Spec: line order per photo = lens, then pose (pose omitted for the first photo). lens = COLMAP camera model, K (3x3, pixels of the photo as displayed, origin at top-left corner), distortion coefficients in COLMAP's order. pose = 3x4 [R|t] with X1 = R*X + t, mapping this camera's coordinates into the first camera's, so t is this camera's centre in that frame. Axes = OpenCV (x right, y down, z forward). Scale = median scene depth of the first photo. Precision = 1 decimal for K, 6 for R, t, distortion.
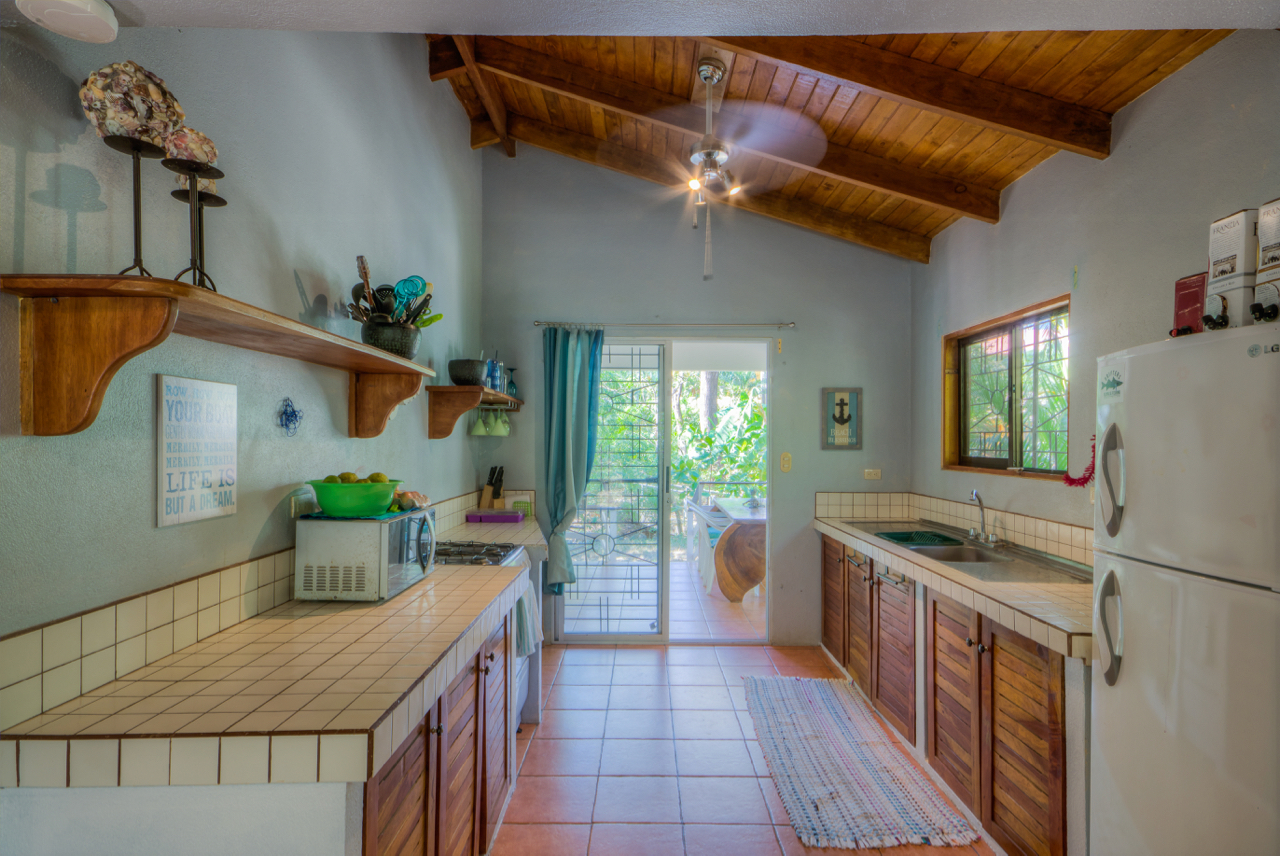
lens RADIAL K [[656.9, 0, 643.5], [0, 656.9, 440.5], [0, 0, 1]] dist [0.022197, 0.017853]
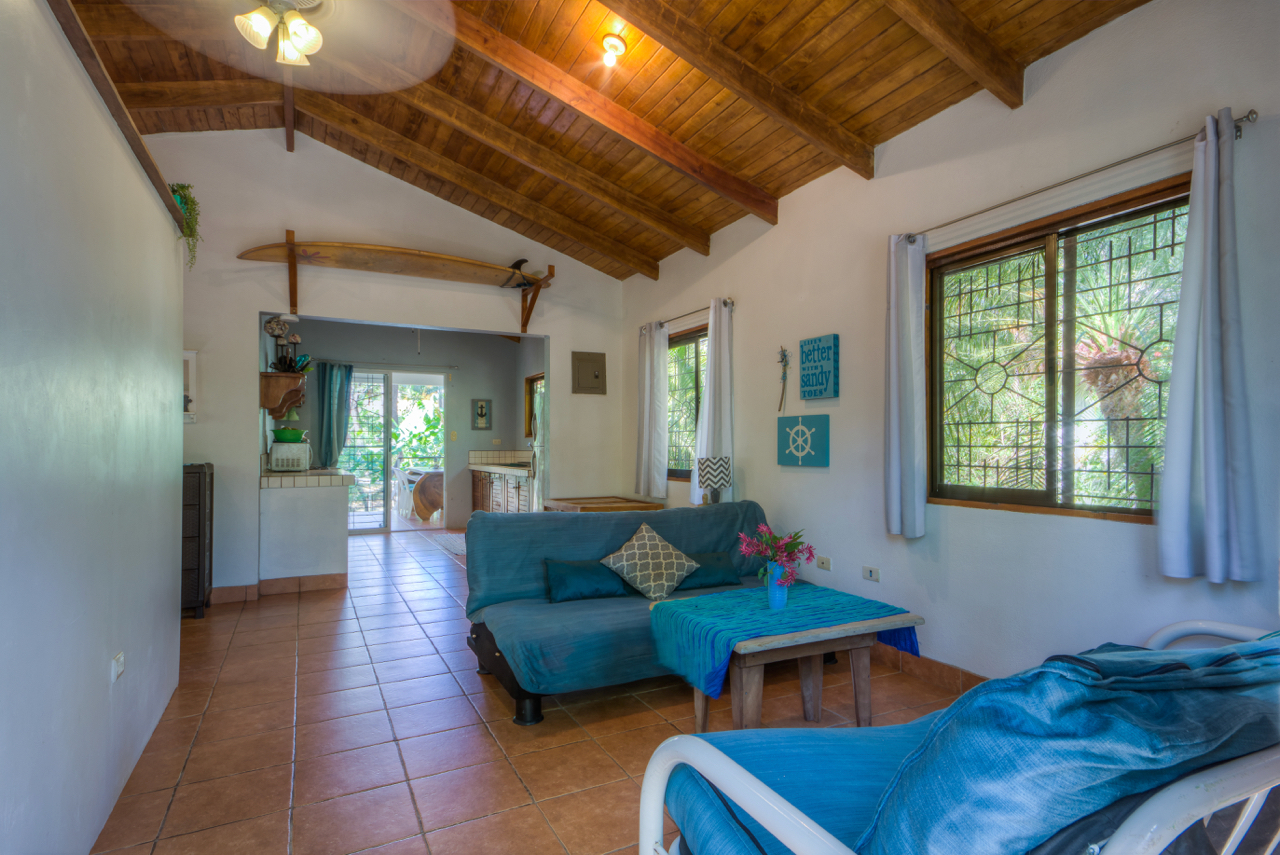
lens RADIAL K [[656.9, 0, 643.5], [0, 656.9, 440.0], [0, 0, 1]] dist [0.022197, 0.017853]
pose [[0.887007, -0.000784, 0.461755, -0.282496], [0.005051, 0.999955, -0.008004, 0.093197], [-0.461728, 0.009432, 0.886971, -1.501788]]
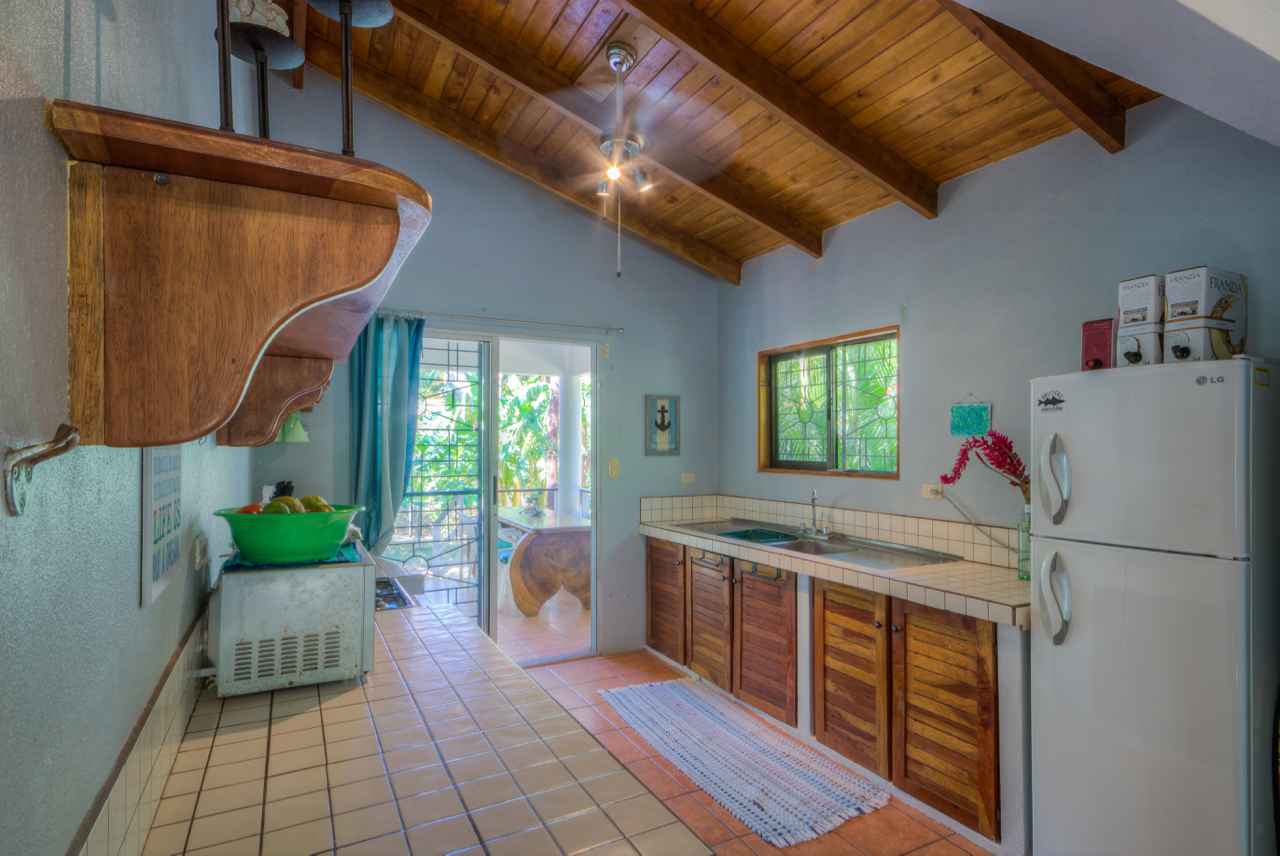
lens RADIAL K [[656.9, 0, 643.5], [0, 656.9, 440.5], [0, 0, 1]] dist [0.022197, 0.017853]
pose [[0.880460, 0.000785, 0.474120, -0.312648], [0.002978, 0.999970, -0.007186, -0.002825], [-0.474111, 0.007739, 0.880431, 0.153242]]
